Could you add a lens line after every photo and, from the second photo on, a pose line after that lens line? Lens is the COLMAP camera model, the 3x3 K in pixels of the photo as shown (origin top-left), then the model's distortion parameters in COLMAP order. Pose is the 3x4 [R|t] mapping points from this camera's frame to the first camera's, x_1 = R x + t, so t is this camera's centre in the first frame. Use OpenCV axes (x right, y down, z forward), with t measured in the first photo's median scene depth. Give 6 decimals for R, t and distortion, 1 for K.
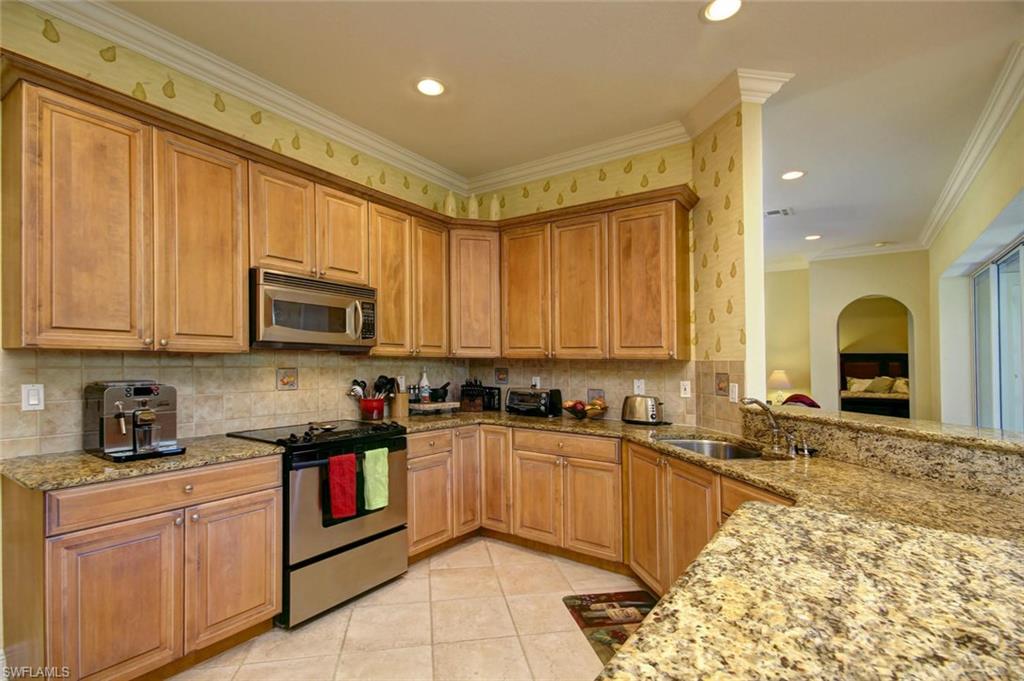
lens RADIAL K [[473.9, 0, 511.9], [0, 473.9, 363.4], [0, 0, 1]] dist [0.001957, 0.000446]
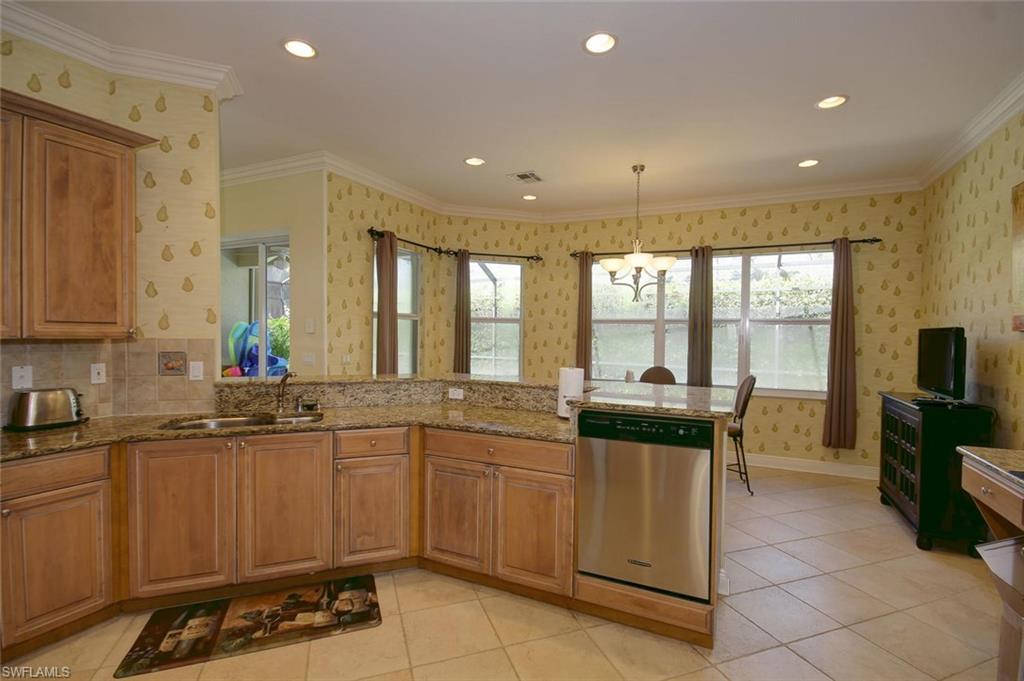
lens RADIAL K [[500.1, 0, 512.0], [0, 500.1, 340.5], [0, 0, 1]] dist [-0.000164, -0.000228]
pose [[-0.160171, -0.028093, 0.986689, -0.641599], [-0.011988, 0.999577, 0.026514, -0.036252], [-0.987017, -0.007581, -0.160440, 0.476515]]
